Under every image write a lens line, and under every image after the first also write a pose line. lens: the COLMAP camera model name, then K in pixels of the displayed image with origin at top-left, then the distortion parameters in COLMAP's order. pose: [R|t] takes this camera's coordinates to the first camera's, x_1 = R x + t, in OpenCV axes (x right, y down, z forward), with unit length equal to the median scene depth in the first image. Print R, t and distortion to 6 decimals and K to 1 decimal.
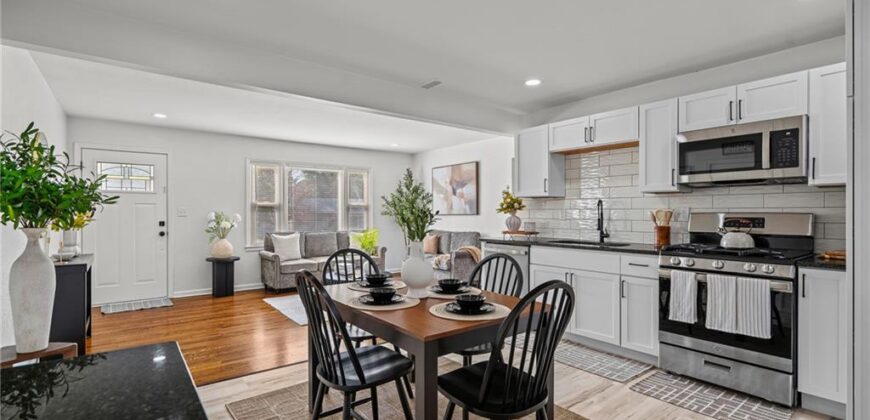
lens RADIAL K [[395.0, 0, 433.2], [0, 395.0, 213.1], [0, 0, 1]] dist [-0.003515, -0.000141]
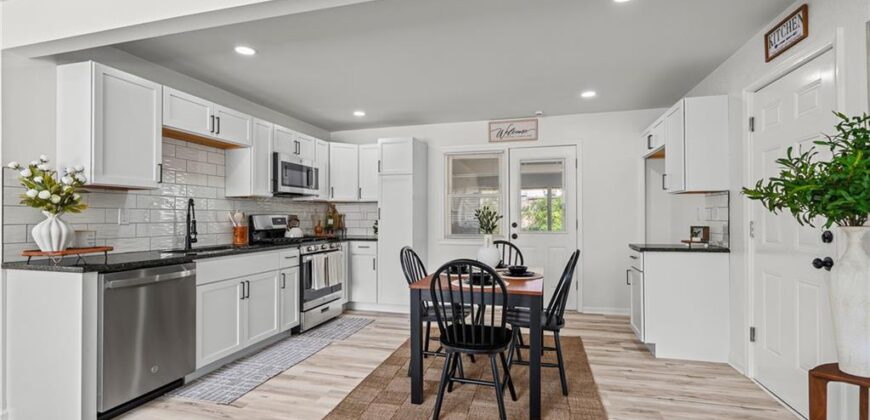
lens RADIAL K [[395.0, 0, 433.2], [0, 395.0, 213.1], [0, 0, 1]] dist [-0.003515, -0.000141]
pose [[-0.586014, 0.010510, 0.810233, -0.620944], [0.005116, 0.999944, -0.009270, 0.008190], [-0.810285, -0.001287, -0.586035, 1.168736]]
